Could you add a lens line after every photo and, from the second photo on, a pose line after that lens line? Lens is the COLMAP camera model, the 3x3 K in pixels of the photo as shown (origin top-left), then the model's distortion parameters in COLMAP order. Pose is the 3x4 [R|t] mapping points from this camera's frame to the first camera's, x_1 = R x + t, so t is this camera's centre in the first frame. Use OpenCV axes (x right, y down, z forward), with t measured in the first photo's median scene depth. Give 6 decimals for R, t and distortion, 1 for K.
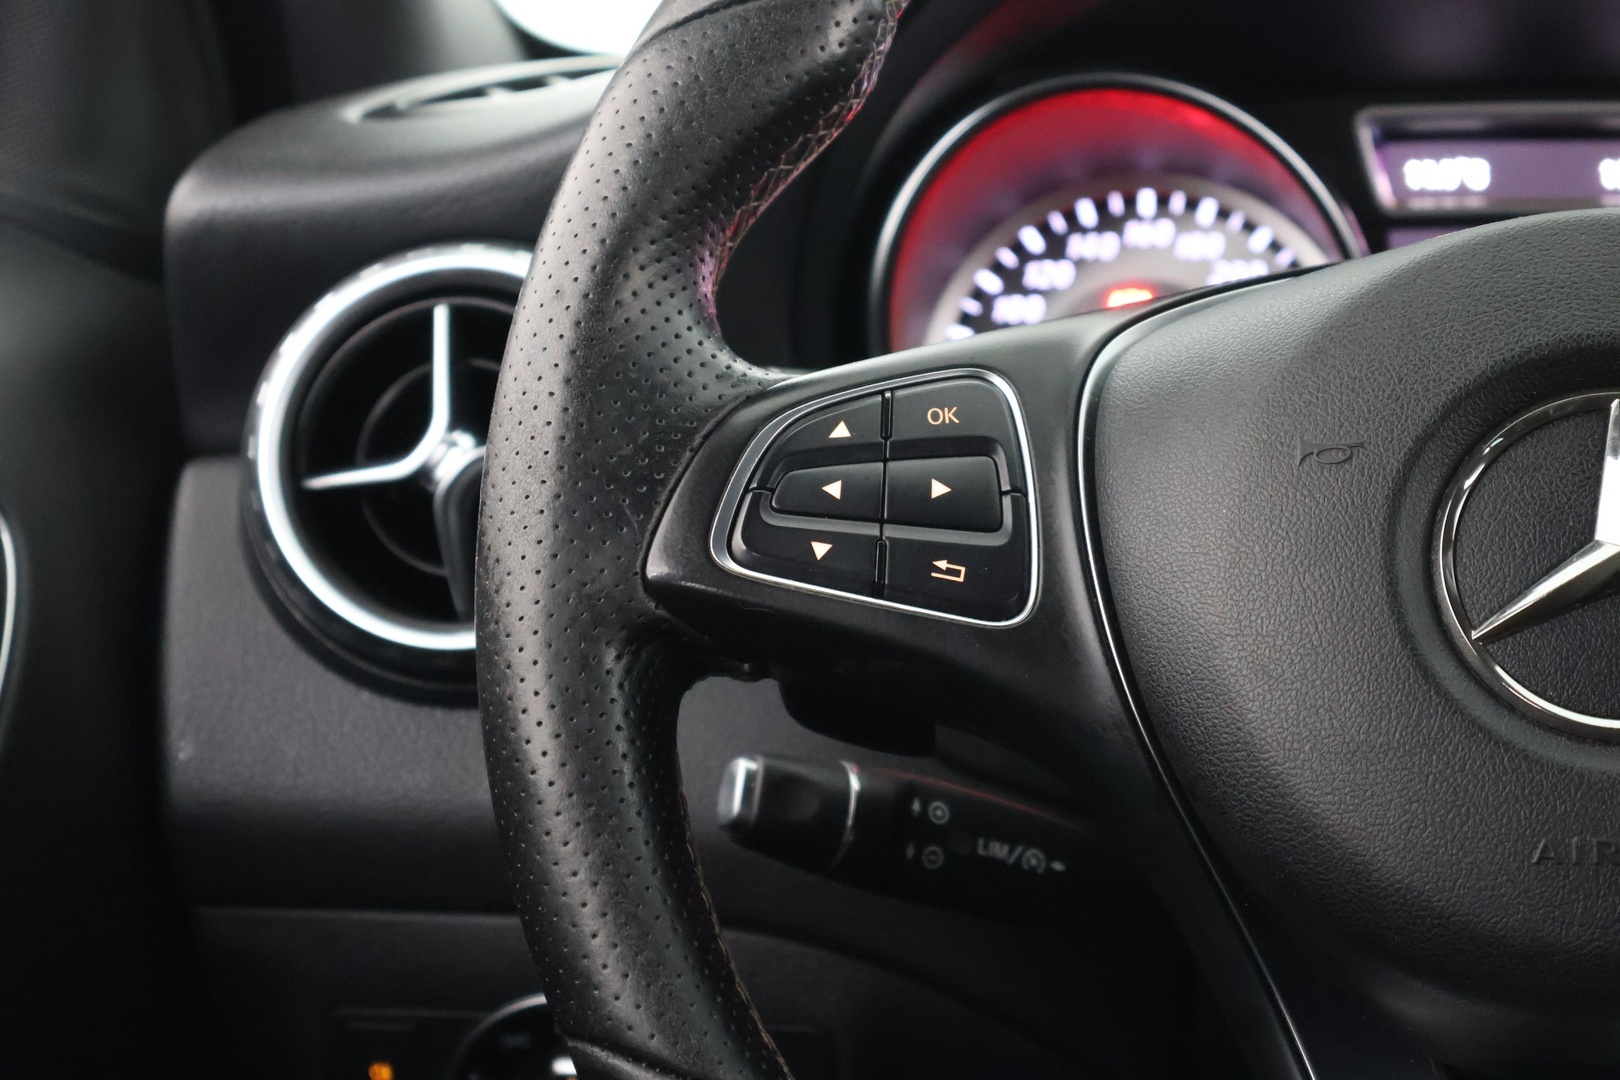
lens RADIAL K [[3252.0, 0, 799.8], [0, 3252.0, 535.2], [0, 0, 1]] dist [0.040130, 0.000000]
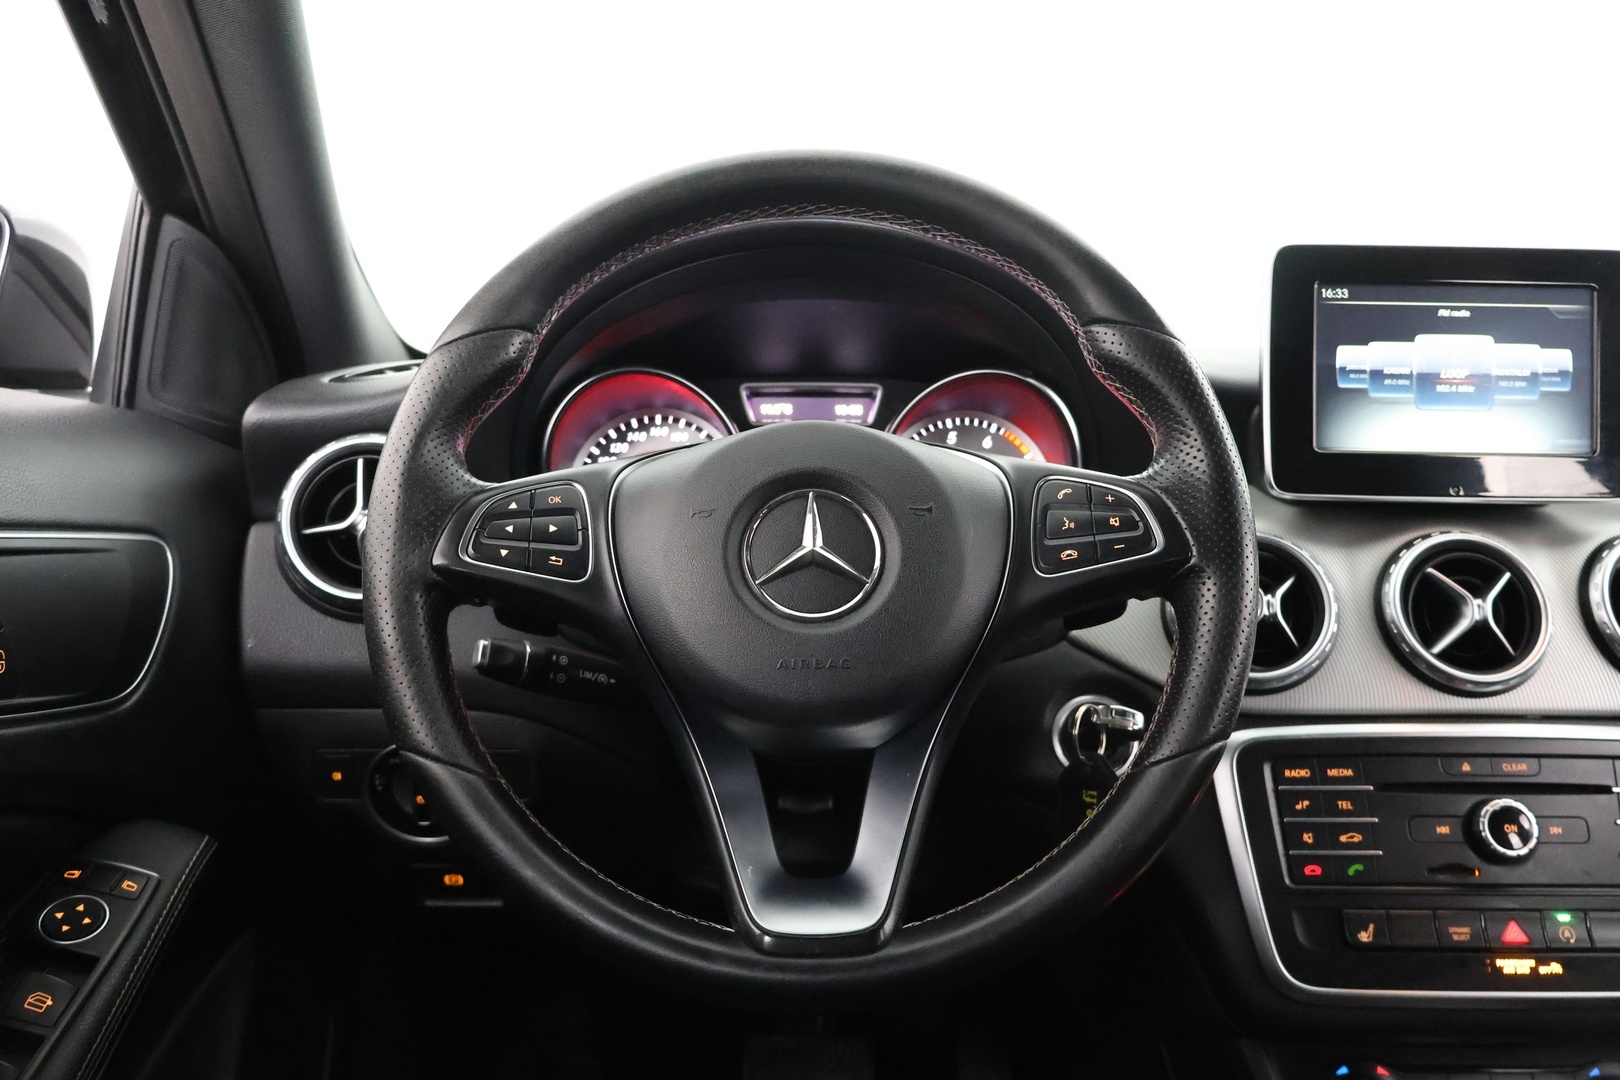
lens RADIAL K [[1359.1, 0, 809.5], [0, 1359.1, 540.8], [0, 0, 1]] dist [-0.010388, 0.009897]
pose [[0.984189, -0.006707, 0.176997, 0.044660], [0.009852, 0.999809, -0.016899, 0.012978], [-0.176850, 0.018376, 0.984066, -0.062905]]
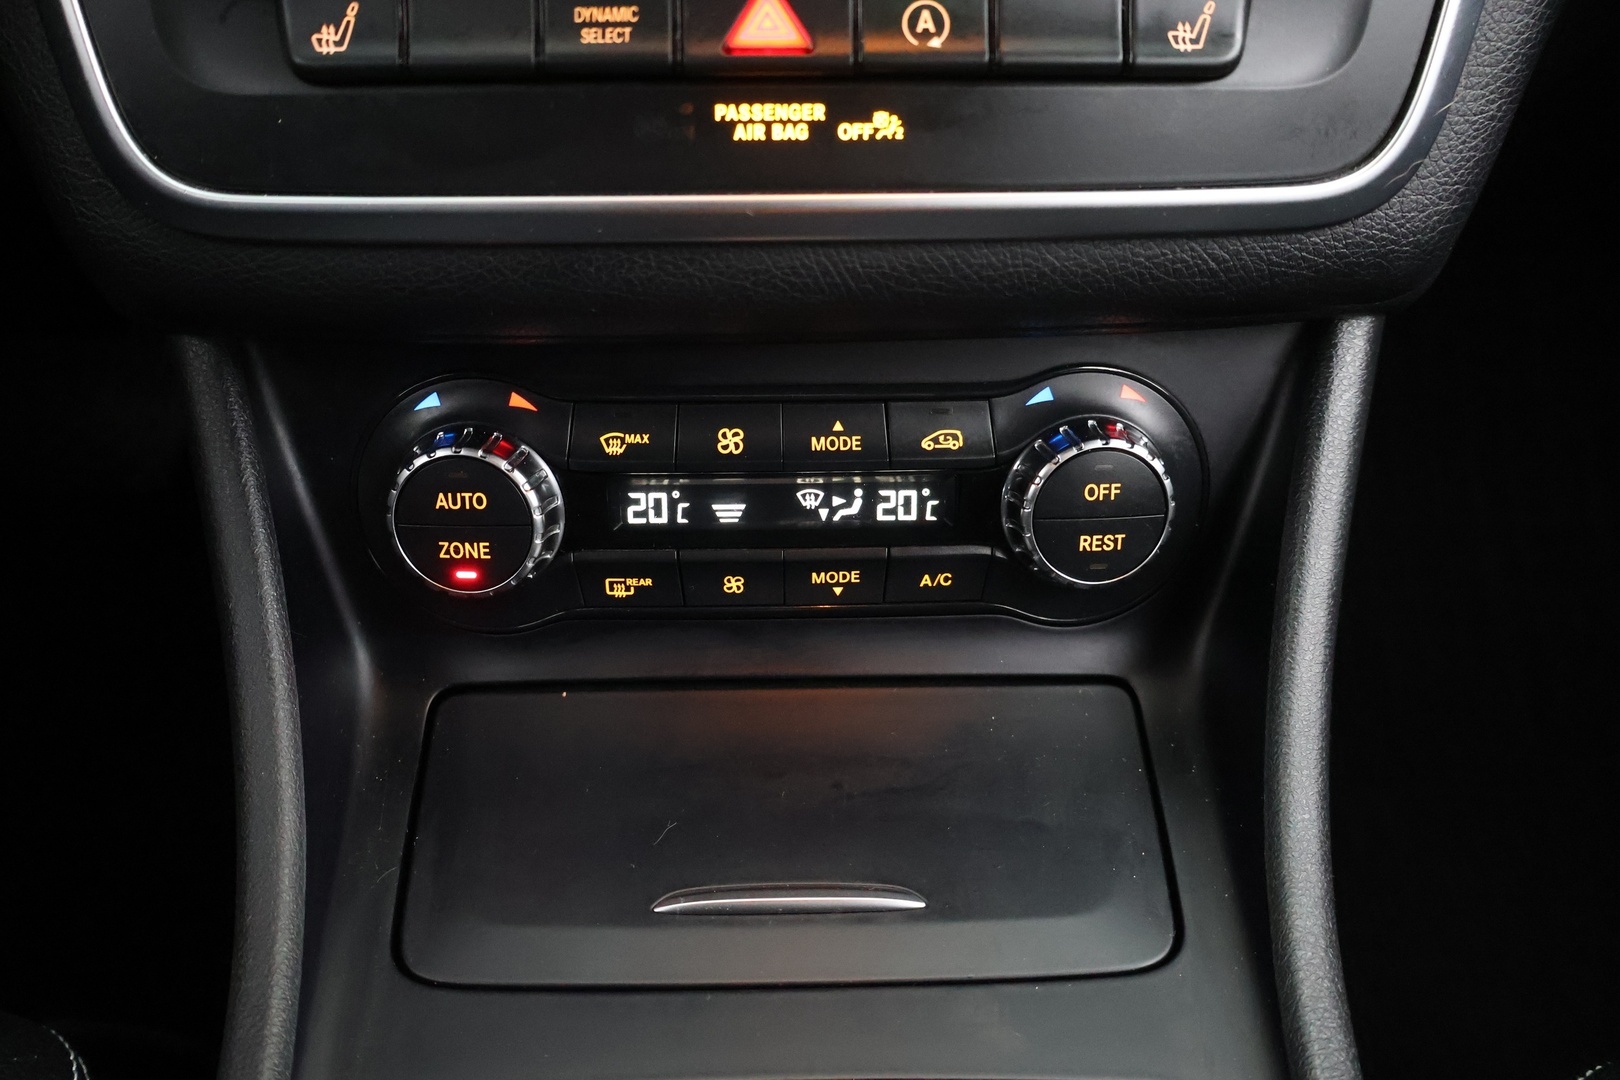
lens RADIAL K [[1359.1, 0, 802.8], [0, 1359.1, 536.1], [0, 0, 1]] dist [-0.010388, 0.009897]
pose [[0.980901, -0.106775, 0.162581, 0.710542], [0.020297, 0.887482, 0.460395, 0.263589], [-0.193447, -0.448302, 0.872699, 0.515979]]
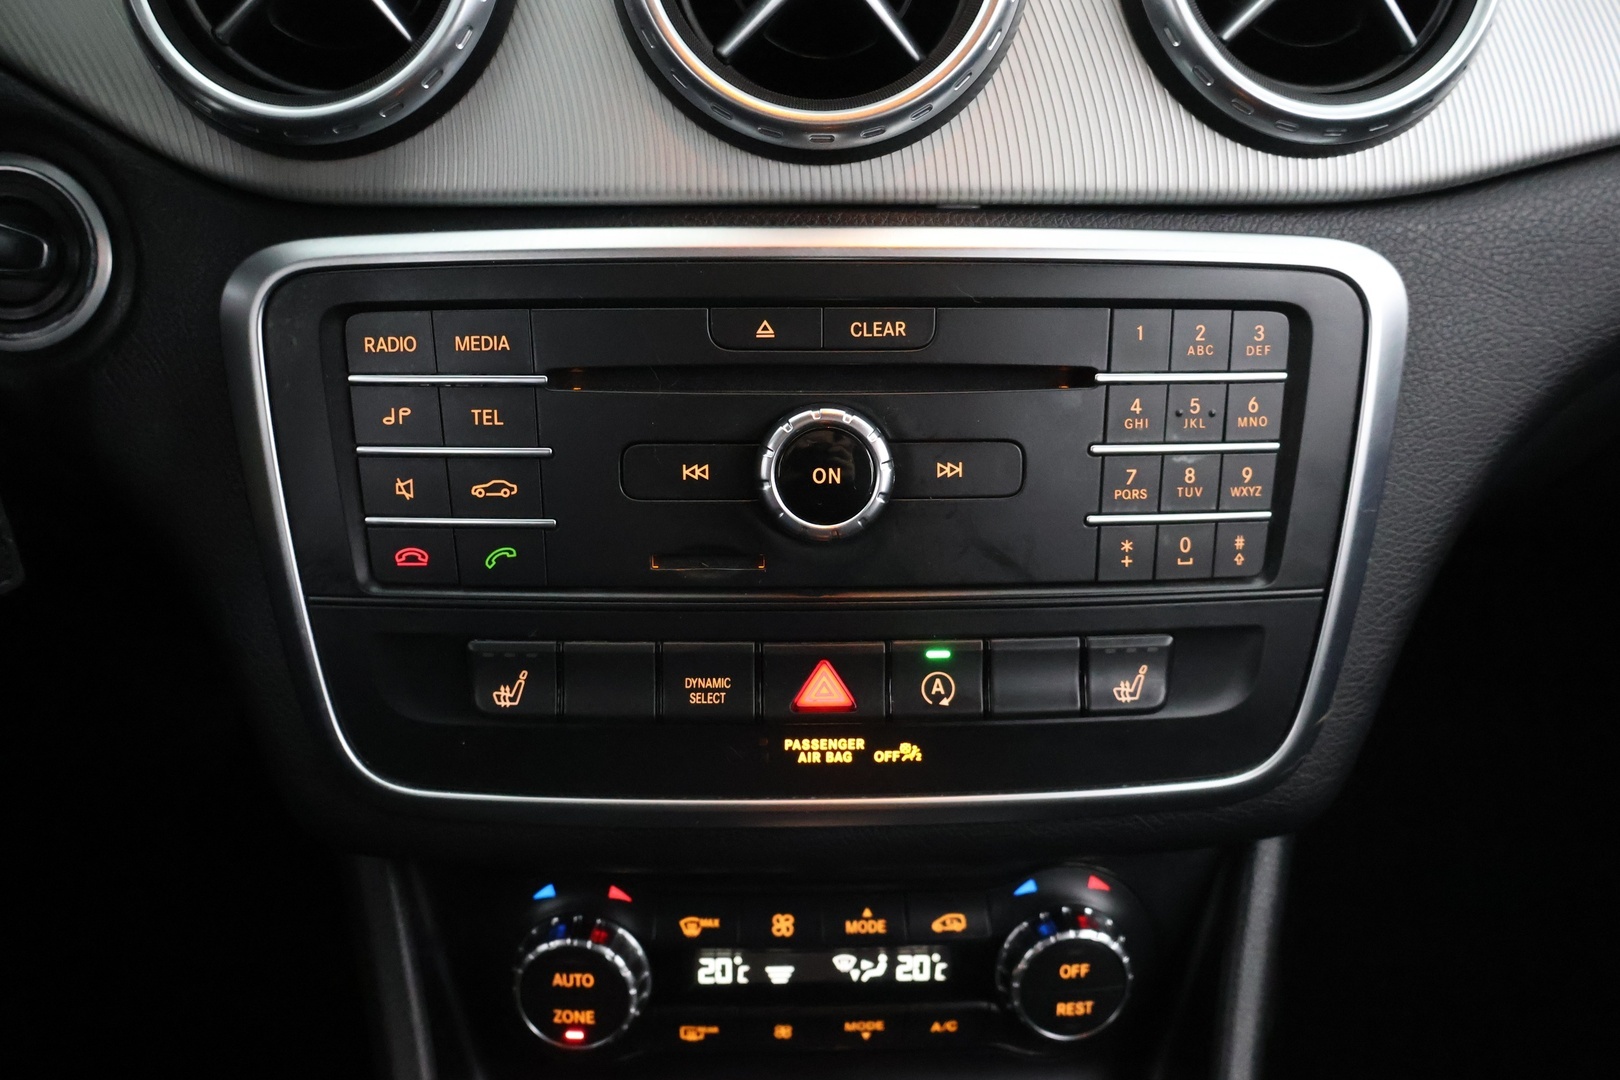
lens RADIAL K [[1454.1, 0, 806.4], [0, 1454.1, 534.6], [0, 0, 1]] dist [-0.004237, 0.003530]
pose [[0.979714, -0.088490, 0.179805, 0.677203], [0.011392, 0.920370, 0.390882, 0.048701], [-0.200076, -0.380904, 0.902708, 0.433864]]
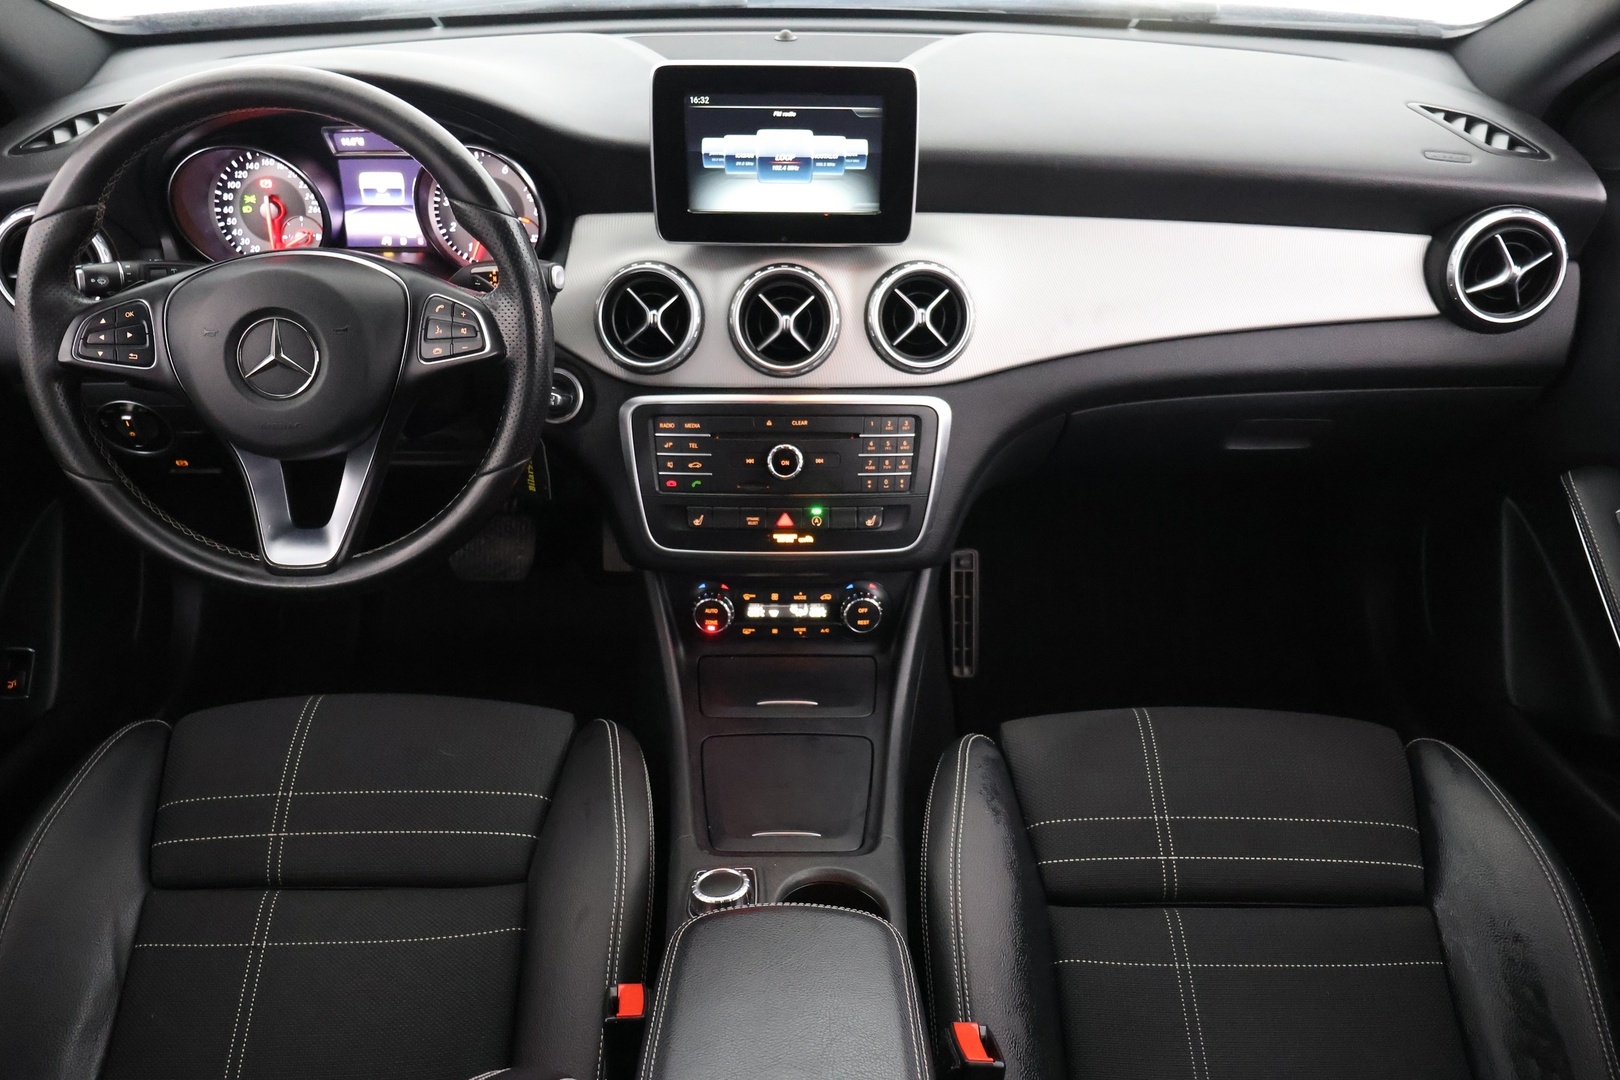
lens RADIAL K [[1359.1, 0, 807.2], [0, 1359.1, 530.7], [0, 0, 1]] dist [-0.010388, 0.009897]
pose [[0.983443, -0.089682, 0.157470, 0.518981], [0.010750, 0.896300, 0.443317, -0.475781], [-0.180898, -0.434284, 0.882425, -0.705009]]
